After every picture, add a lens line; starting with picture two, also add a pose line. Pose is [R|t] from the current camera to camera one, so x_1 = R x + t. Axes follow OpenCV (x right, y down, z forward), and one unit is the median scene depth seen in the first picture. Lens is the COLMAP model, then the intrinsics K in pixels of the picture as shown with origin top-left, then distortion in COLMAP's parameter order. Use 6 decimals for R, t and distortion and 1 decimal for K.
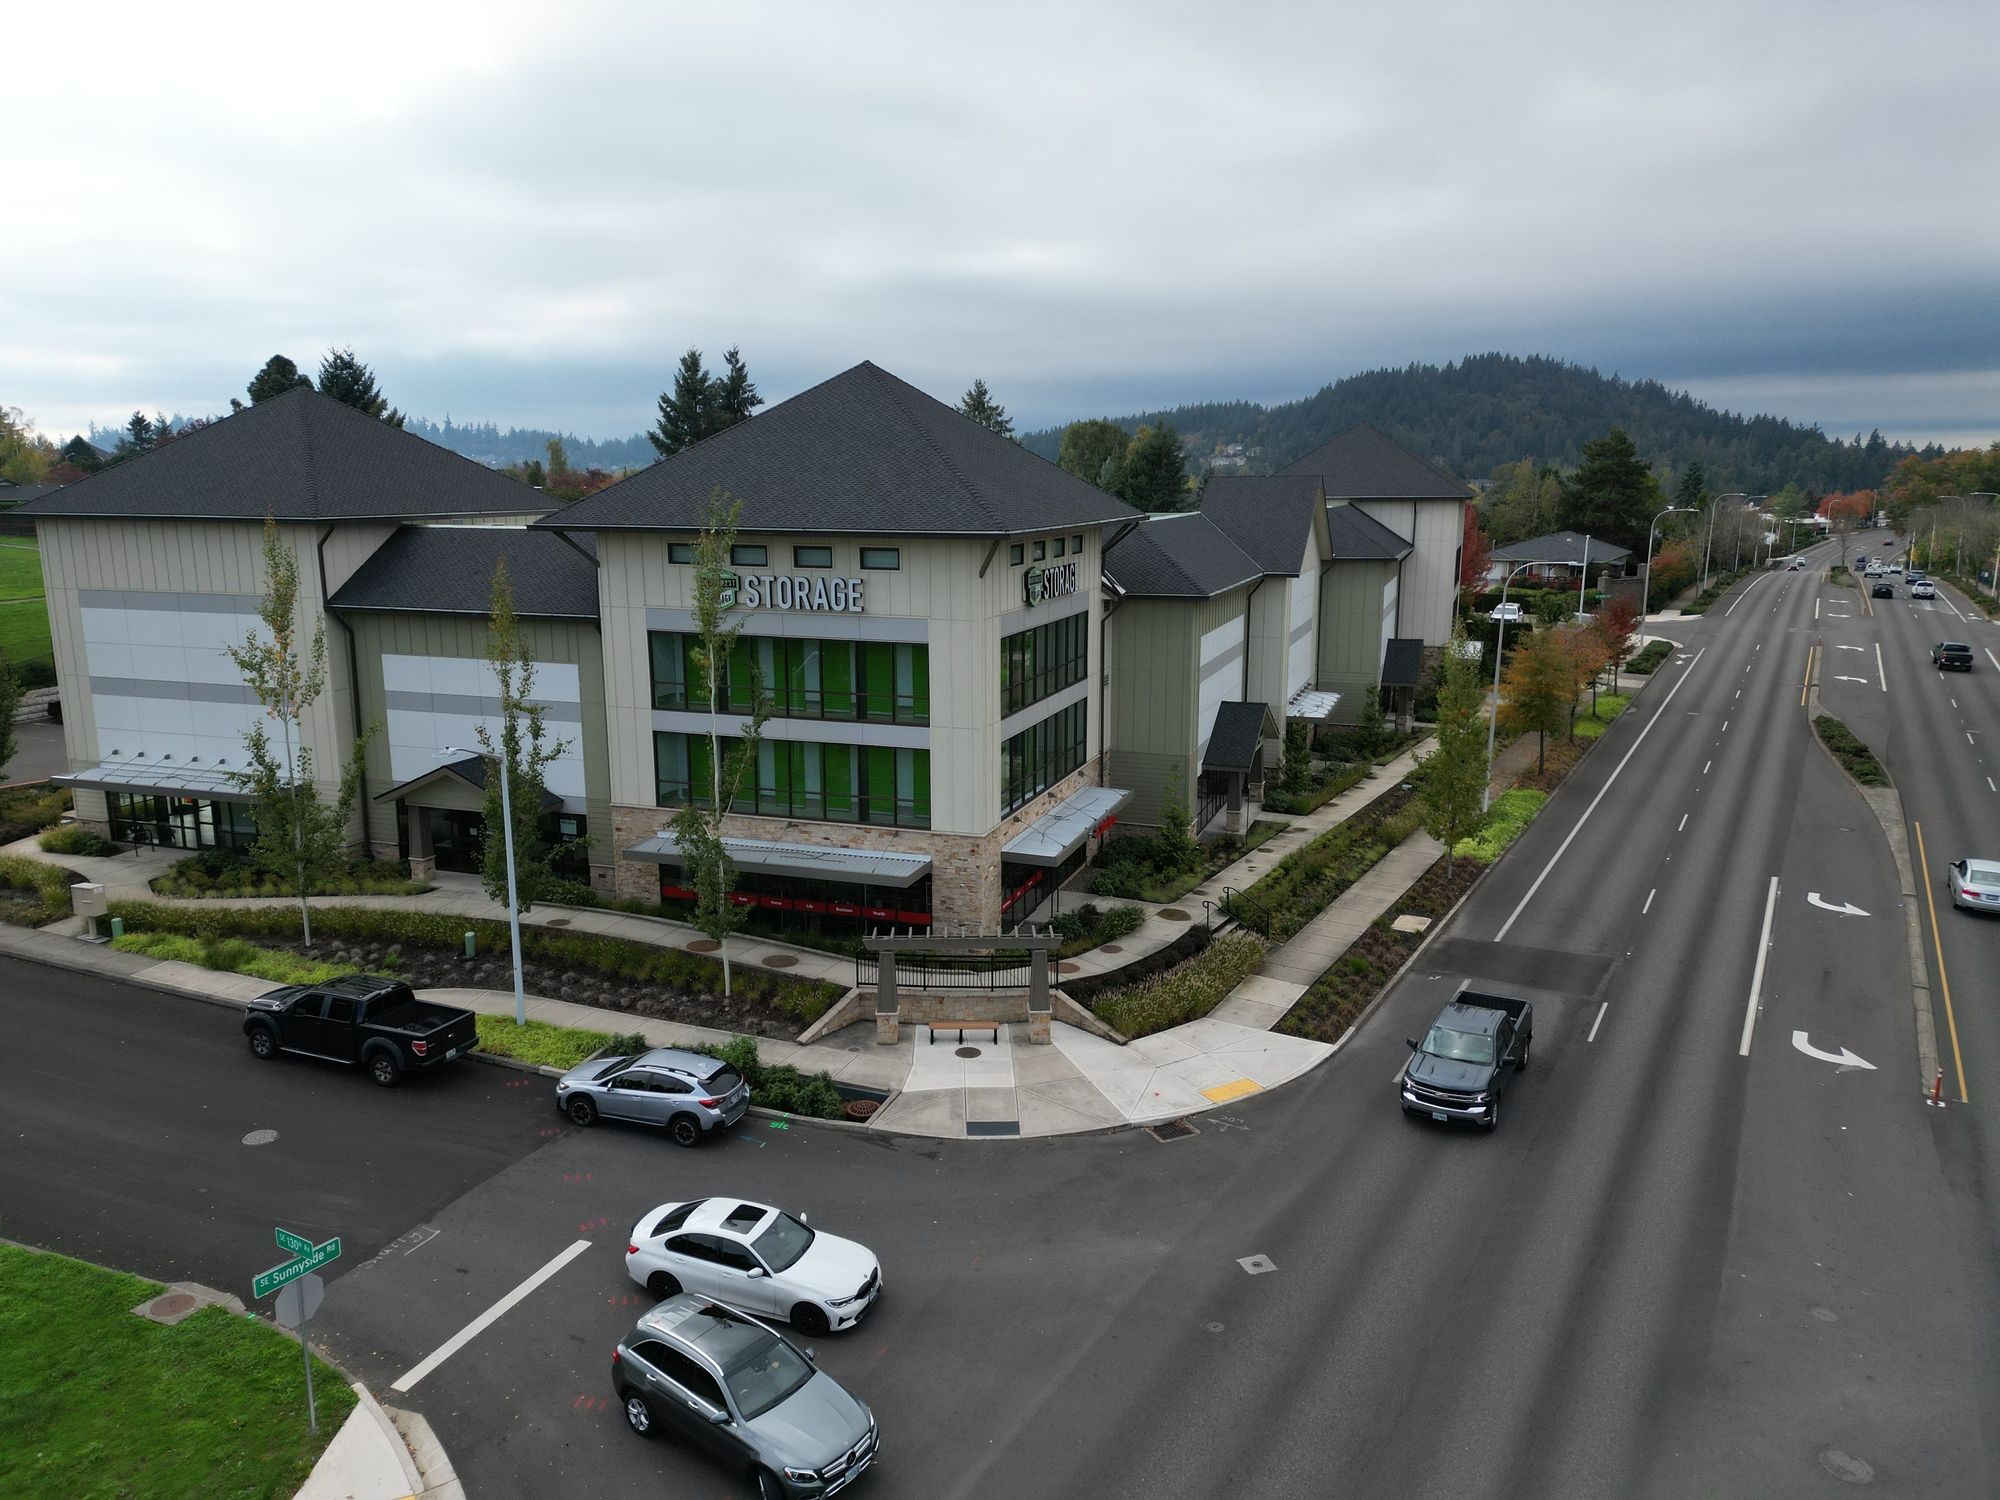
lens RADIAL K [[1404.2, 0, 988.2], [0, 1404.2, 756.0], [0, 0, 1]] dist [0.062900, -0.049588]
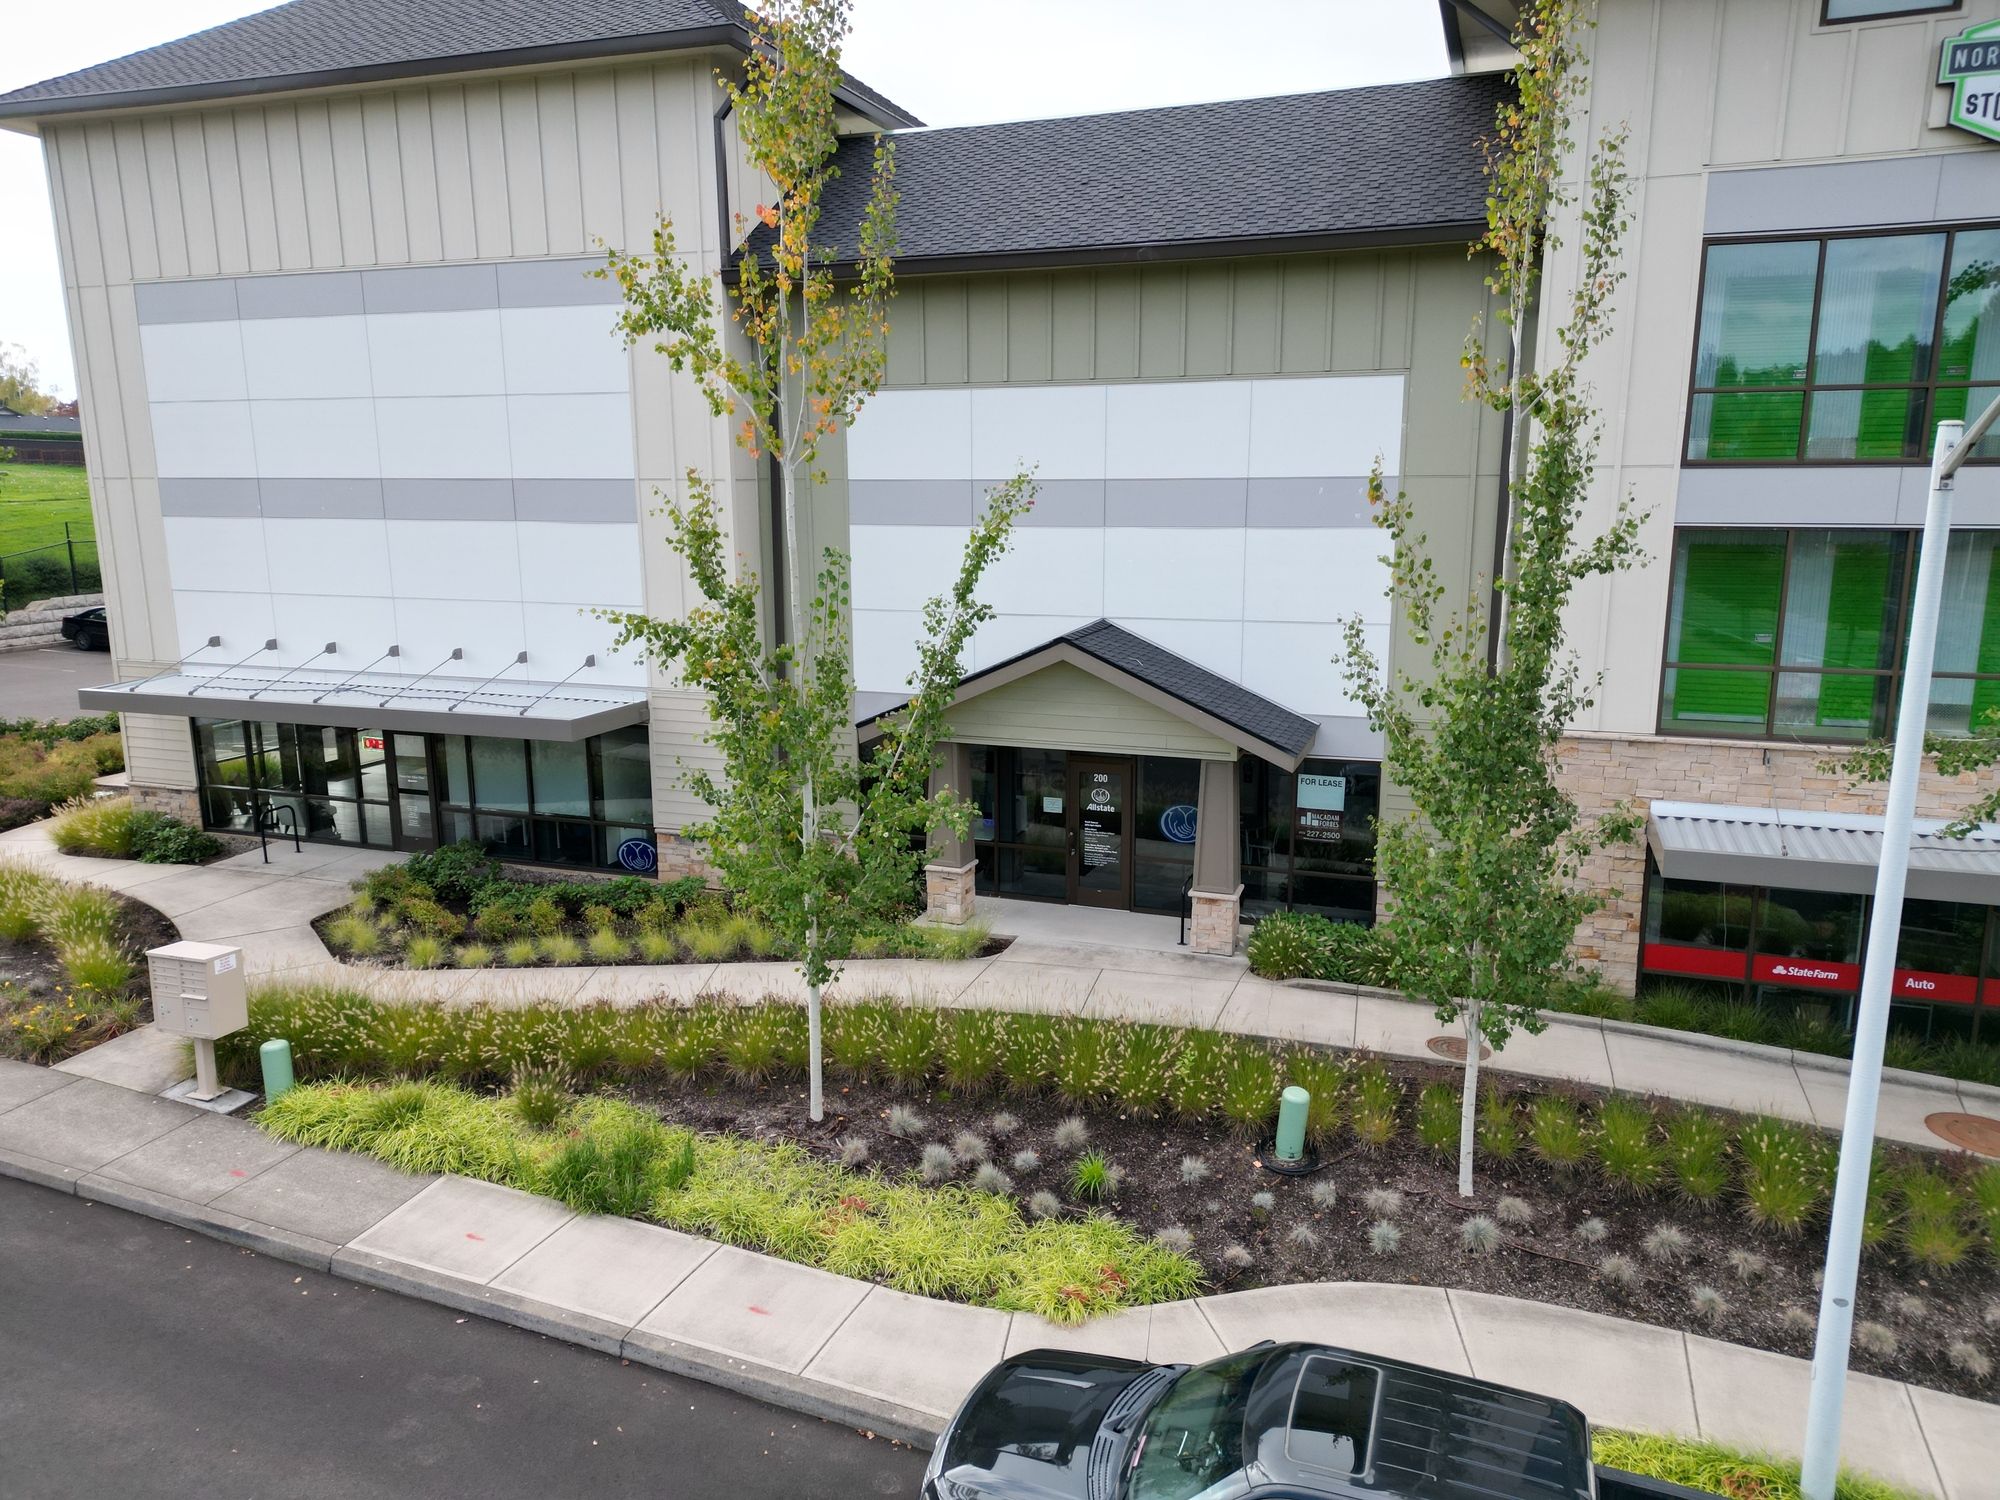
lens RADIAL K [[1404.2, 0, 989.7], [0, 1404.2, 752.9], [0, 0, 1]] dist [0.062900, -0.049588]
pose [[0.999993, -0.003112, -0.002011, -0.430009], [0.003113, 0.999995, 0.000671, 0.041692], [0.002009, -0.000678, 0.999998, 0.643023]]
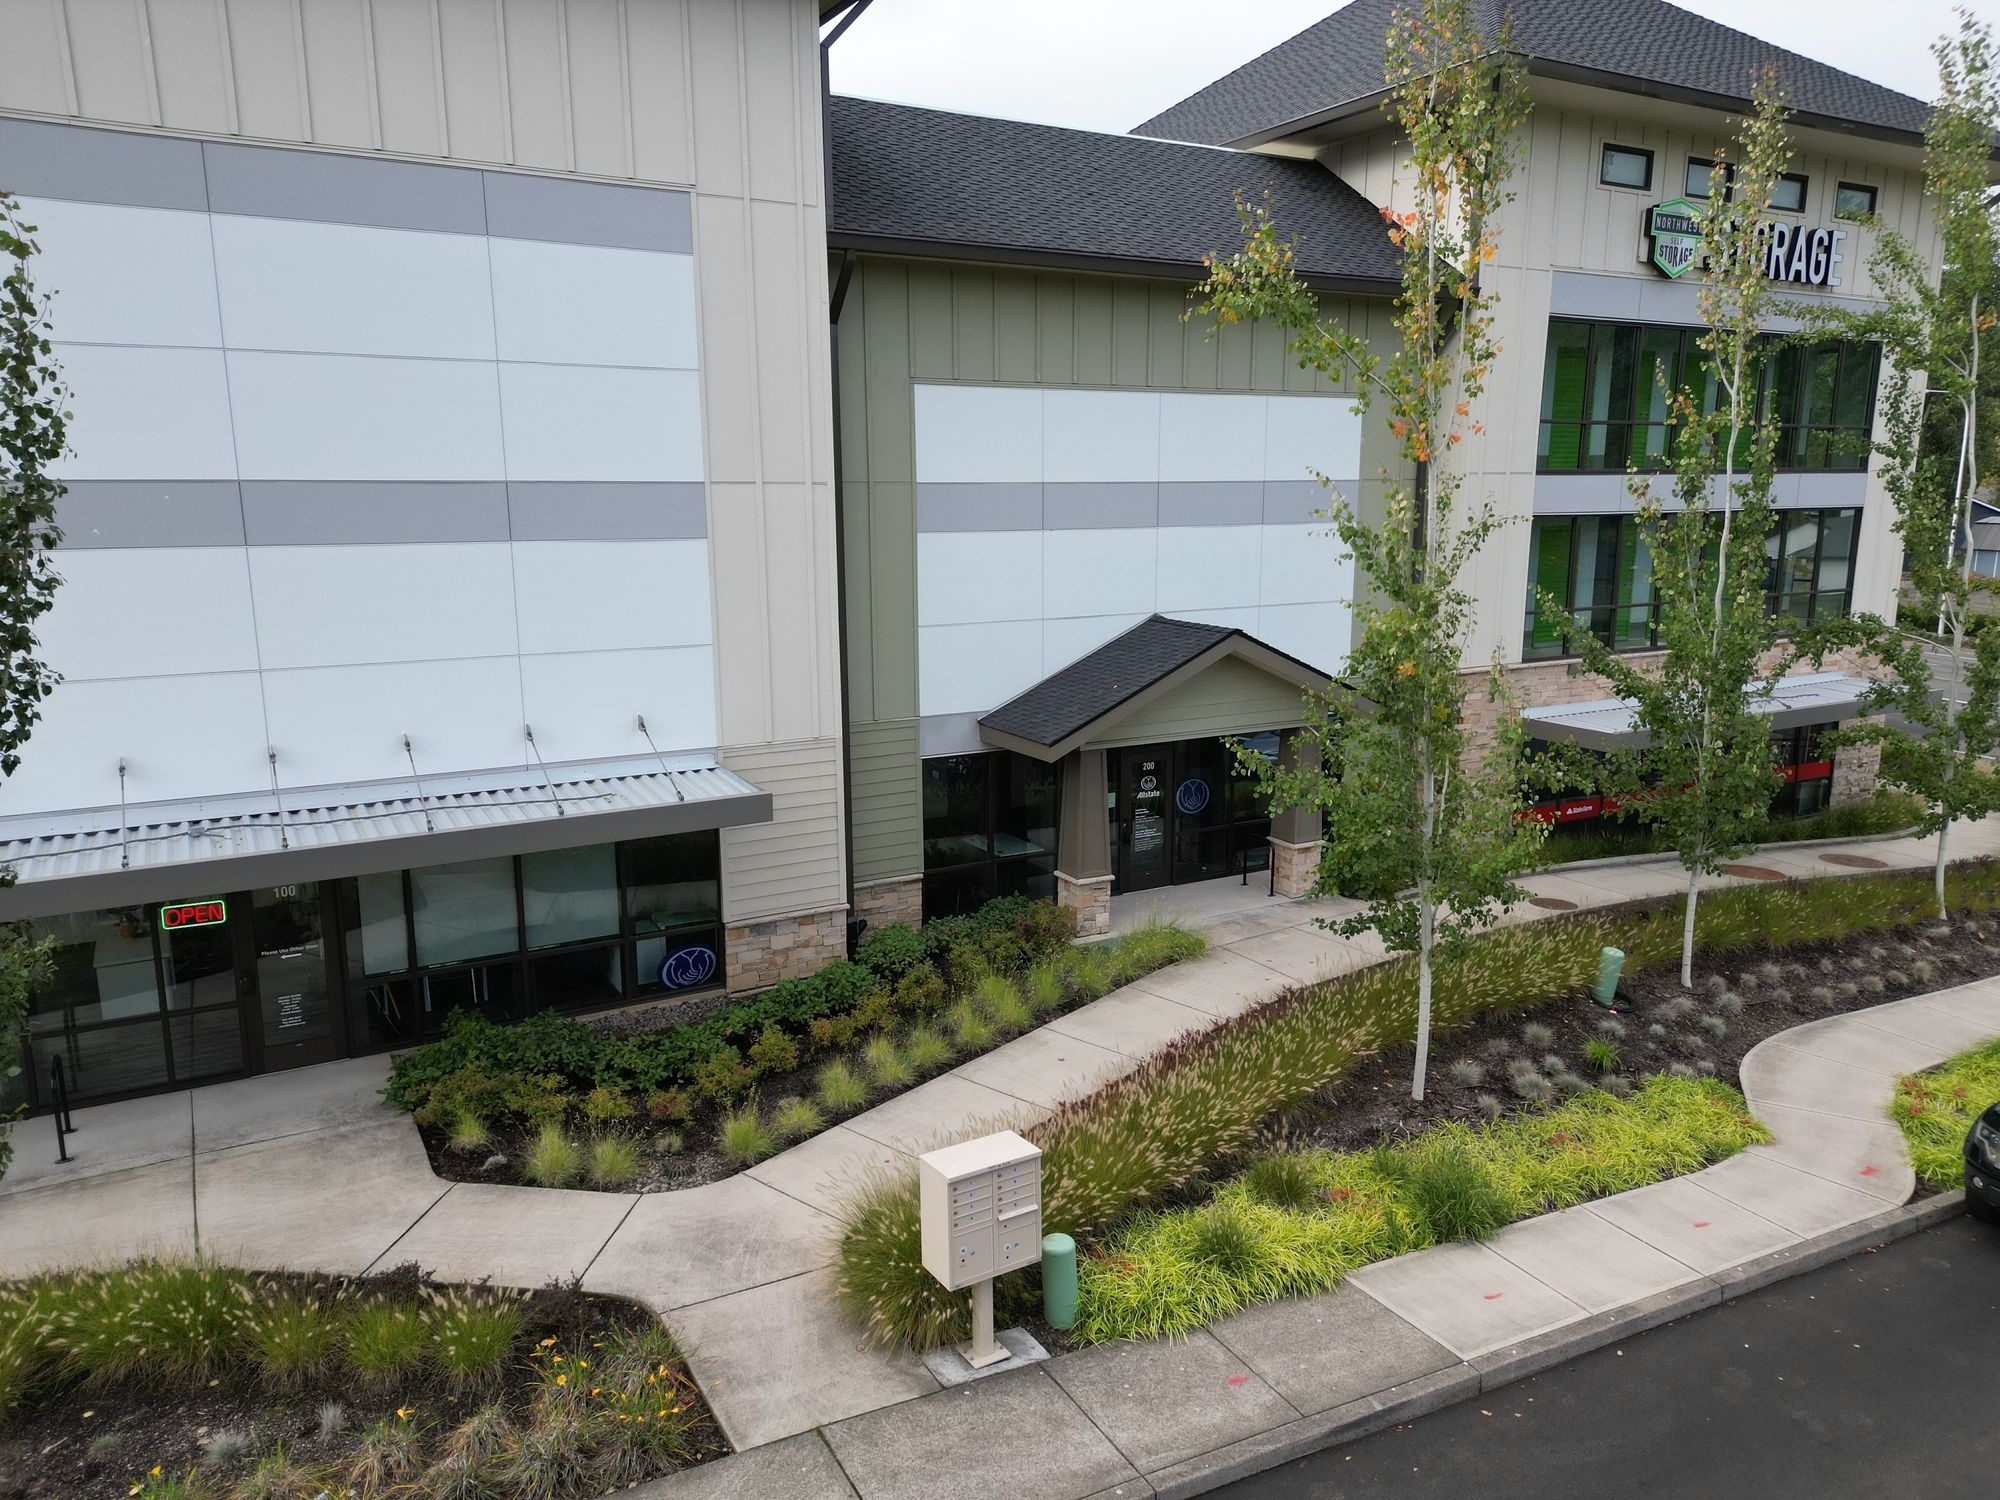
lens RADIAL K [[1404.2, 0, 1013.2], [0, 1404.2, 757.0], [0, 0, 1]] dist [0.062900, -0.049588]
pose [[0.645226, -0.150083, 0.749106, -0.797149], [0.146917, 0.986589, 0.071119, 0.004928], [-0.749733, 0.064169, 0.658622, 0.823978]]
